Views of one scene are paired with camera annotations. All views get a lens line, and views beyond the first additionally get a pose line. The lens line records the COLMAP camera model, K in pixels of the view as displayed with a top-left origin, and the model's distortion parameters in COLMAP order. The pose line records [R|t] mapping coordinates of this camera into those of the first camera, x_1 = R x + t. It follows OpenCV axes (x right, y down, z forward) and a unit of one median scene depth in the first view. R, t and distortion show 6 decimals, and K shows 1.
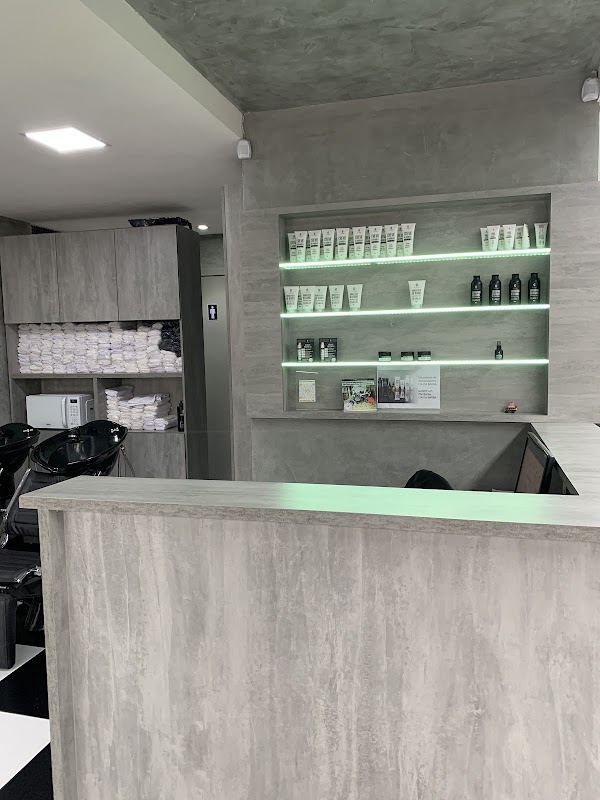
lens RADIAL K [[616.6, 0, 299.8], [0, 616.6, 401.5], [0, 0, 1]] dist [-0.001585, -0.000464]
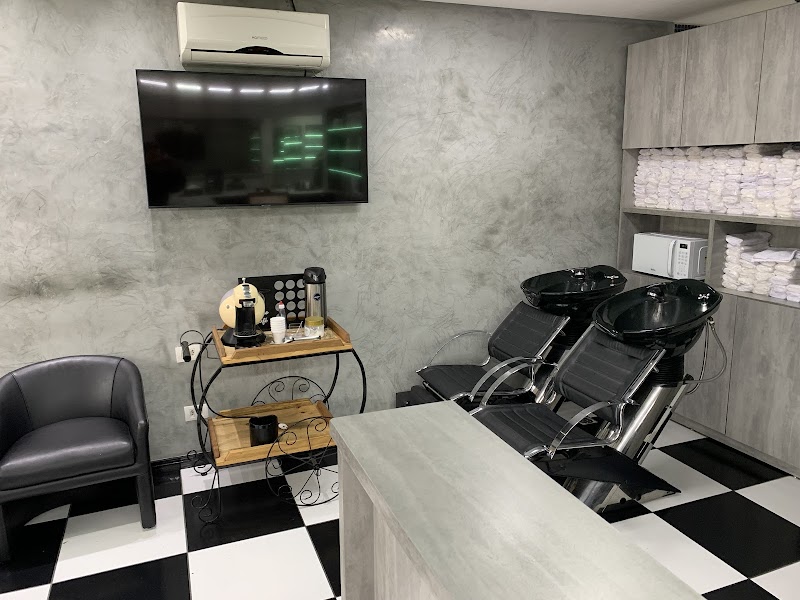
lens RADIAL K [[616.6, 0, 399.7], [0, 616.6, 294.9], [0, 0, 1]] dist [-0.001585, -0.000464]
pose [[0.598493, 0.172236, -0.782395, 0.052229], [-0.073335, 0.984294, 0.160584, -0.040175], [0.797765, -0.038731, 0.601724, 0.217674]]
